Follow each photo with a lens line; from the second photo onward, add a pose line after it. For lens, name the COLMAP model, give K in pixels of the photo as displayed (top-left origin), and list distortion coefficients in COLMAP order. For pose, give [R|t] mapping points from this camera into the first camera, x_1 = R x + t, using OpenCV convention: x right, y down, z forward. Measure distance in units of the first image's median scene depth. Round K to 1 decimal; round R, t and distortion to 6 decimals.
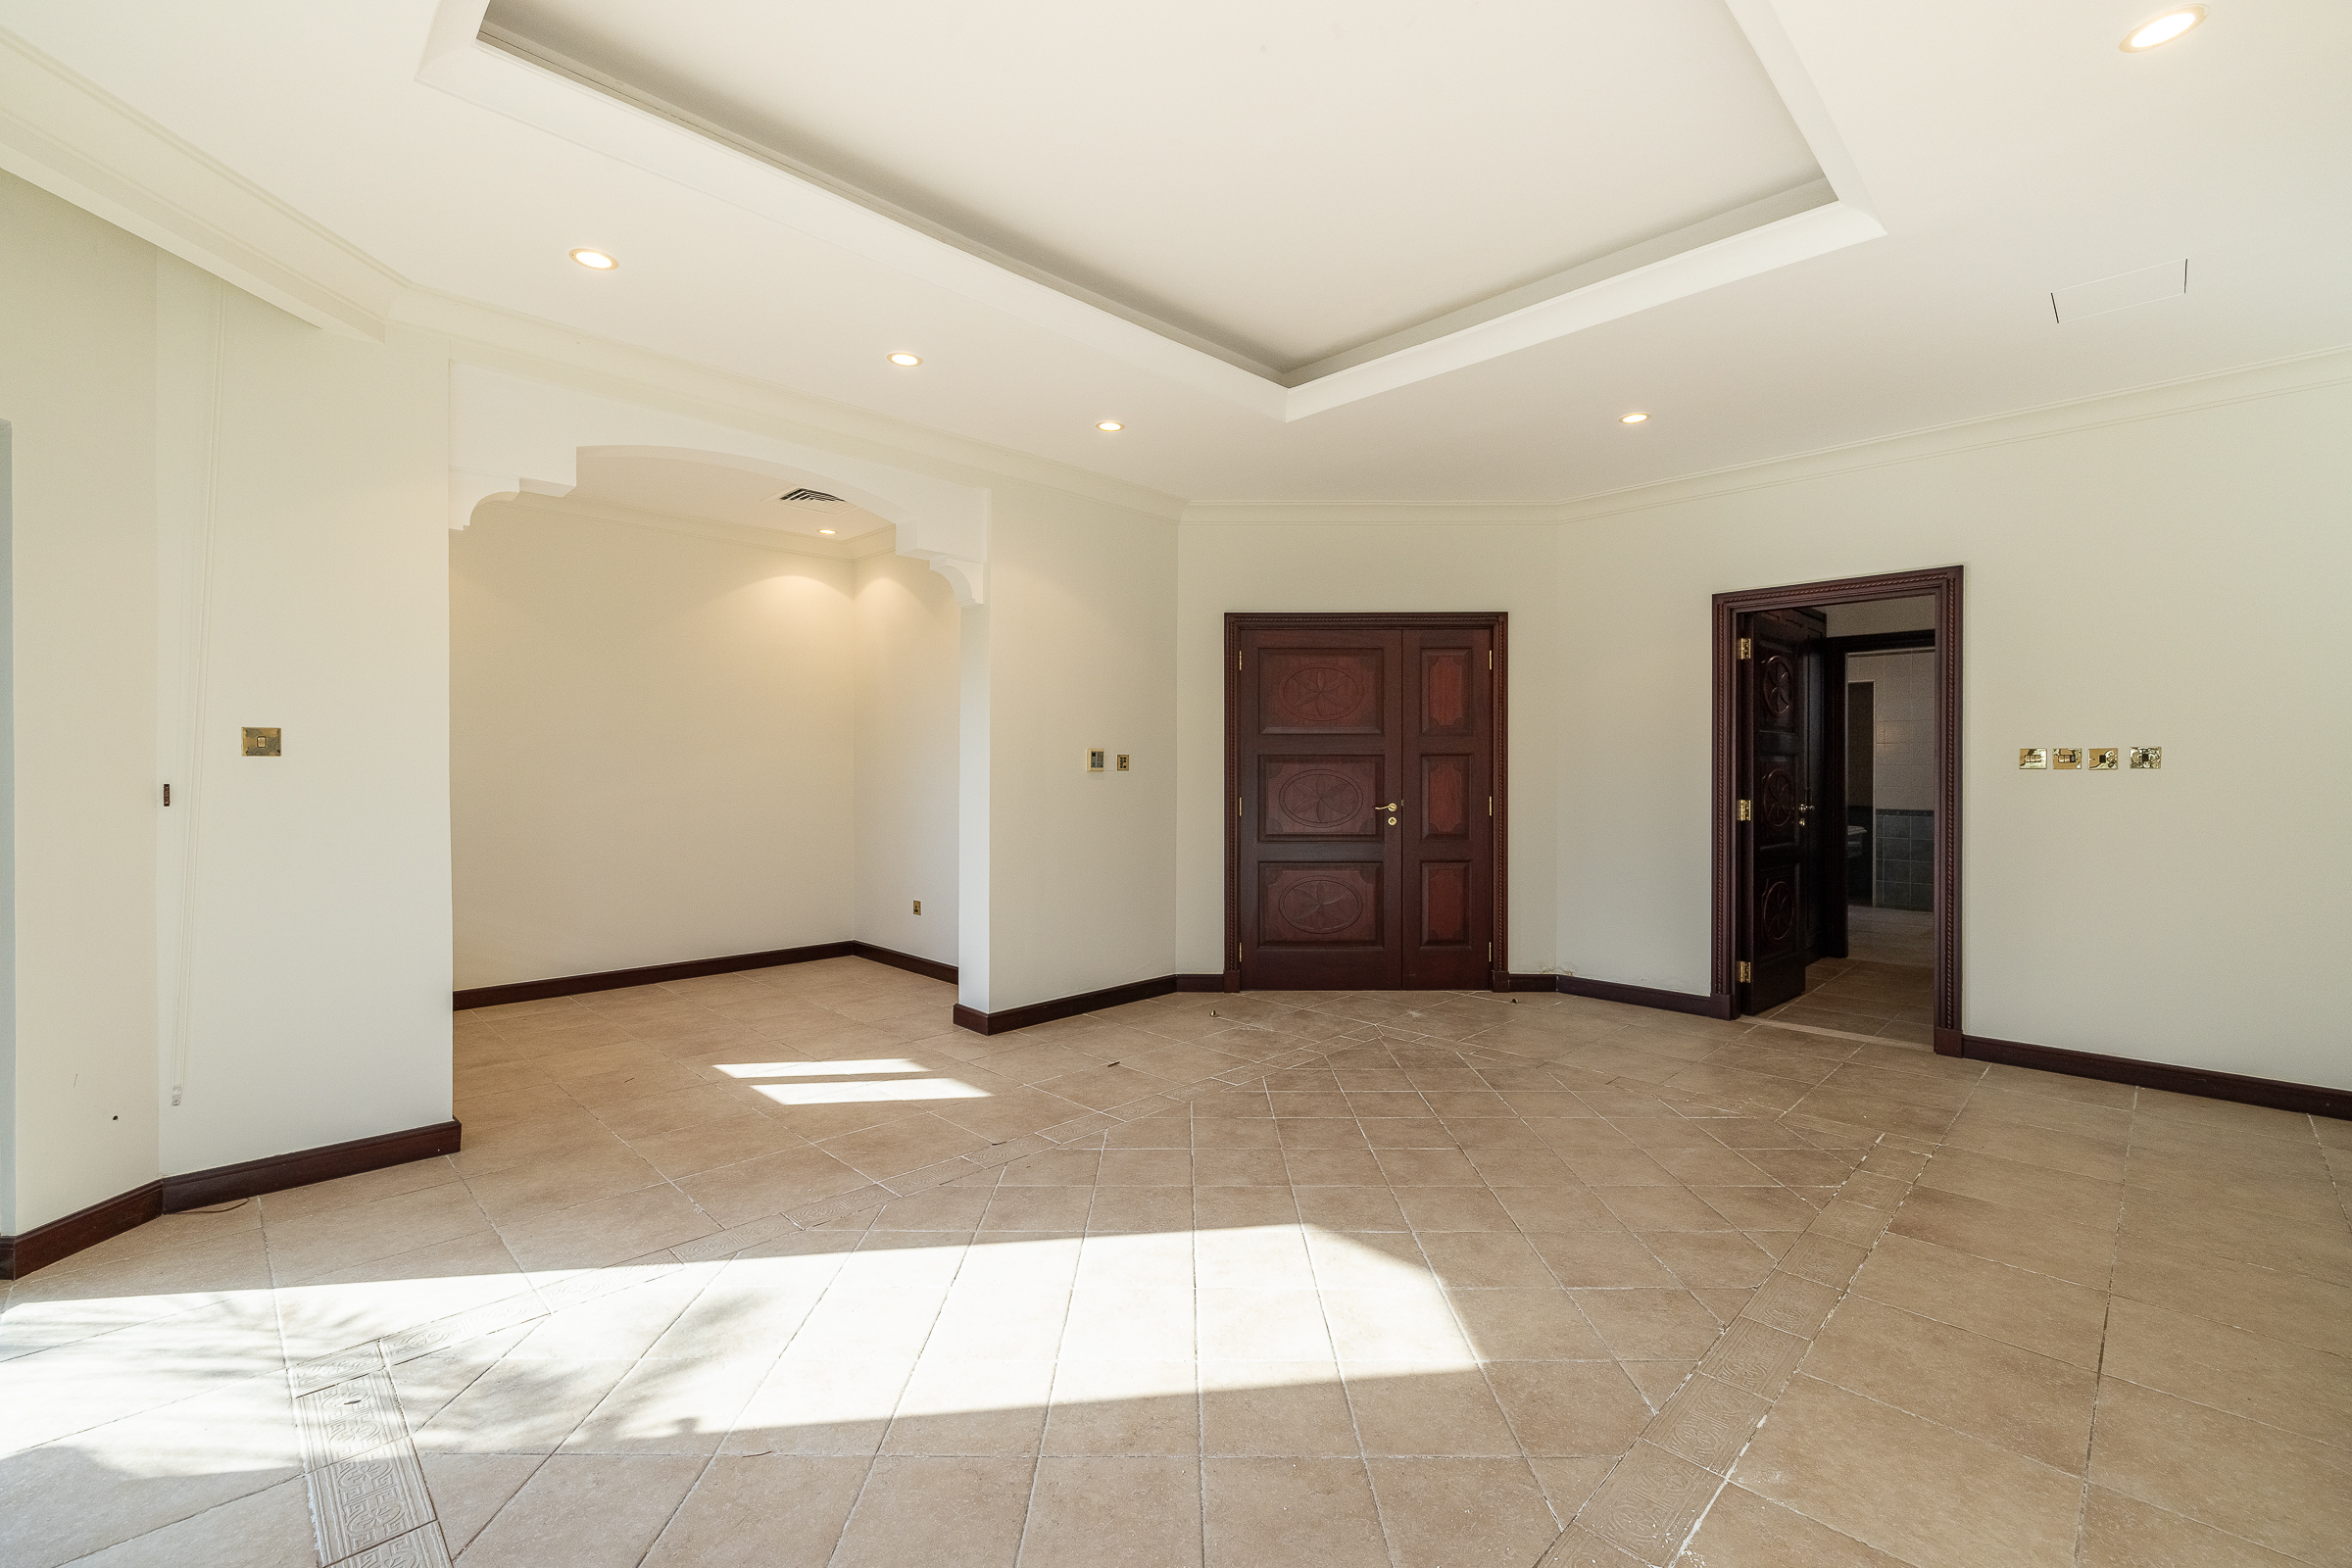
lens RADIAL K [[988.1, 0, 1168.8], [0, 988.1, 772.3], [0, 0, 1]] dist [0.001238, 0.000471]
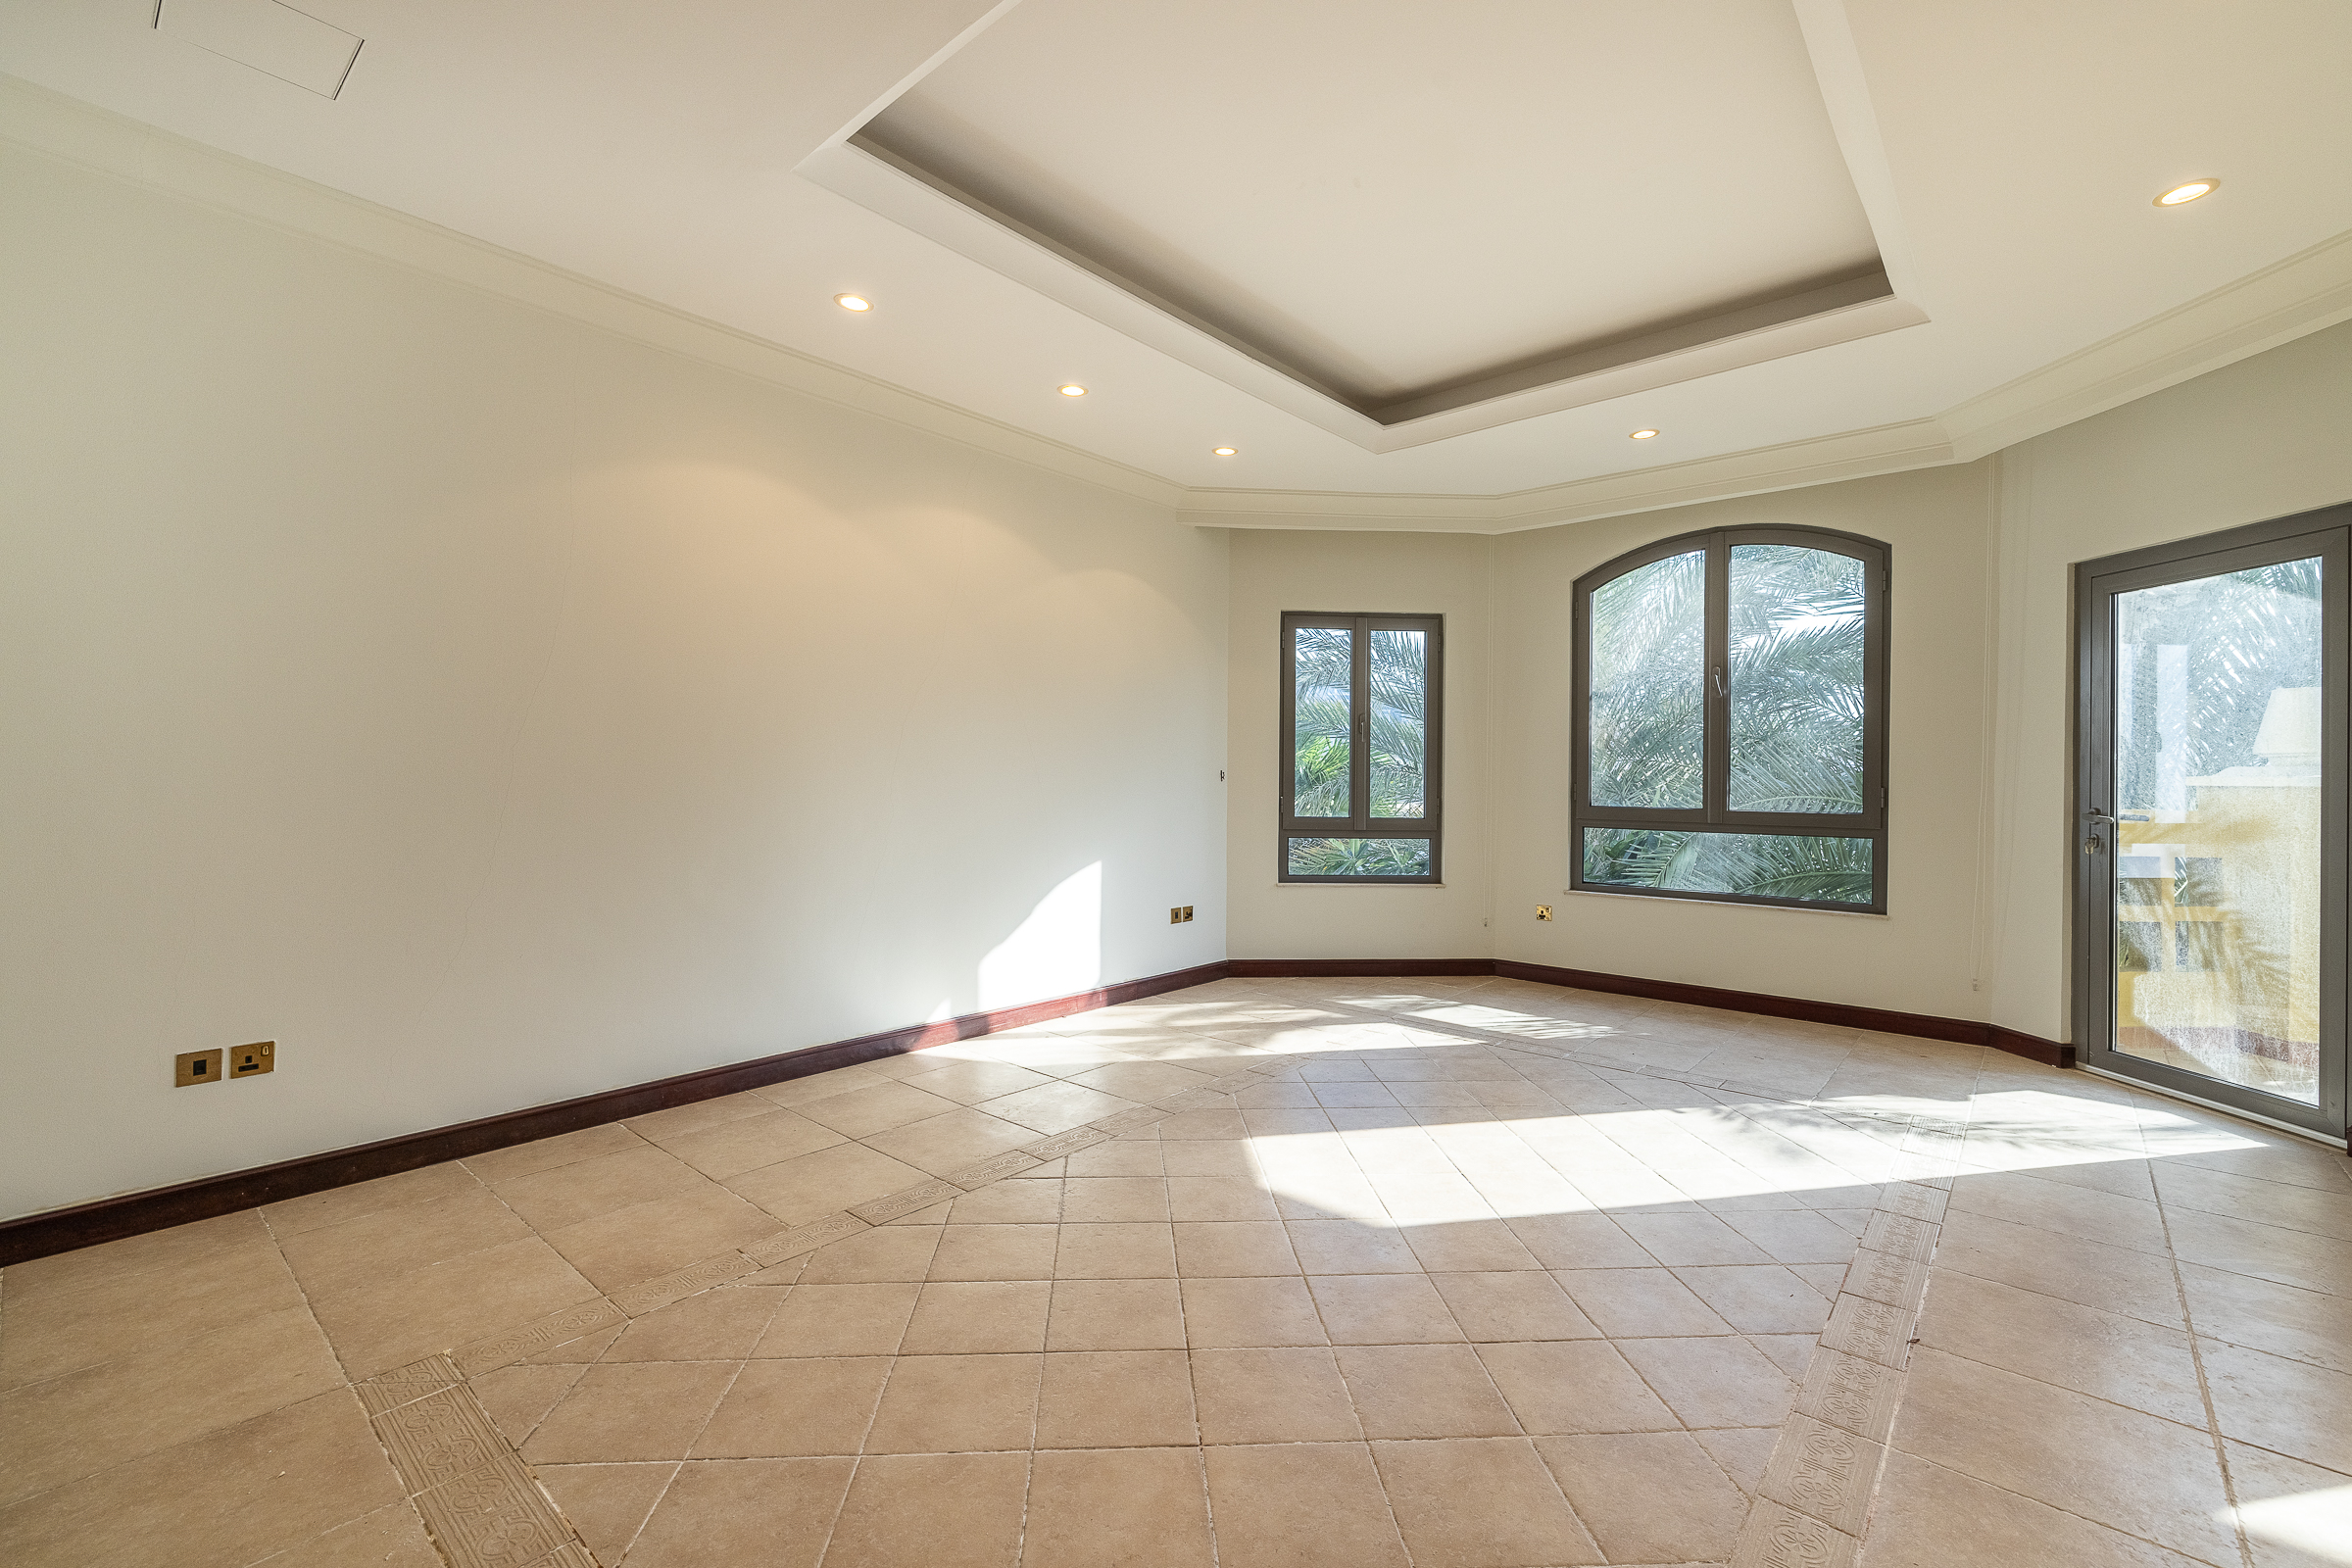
lens RADIAL K [[988.1, 0, 1168.8], [0, 988.1, 772.3], [0, 0, 1]] dist [0.001238, 0.000471]
pose [[-0.997441, -0.013695, -0.070173, 0.564136], [-0.013731, 0.999906, 0.000029, 0.029103], [0.070166, 0.000992, -0.997535, 2.567200]]
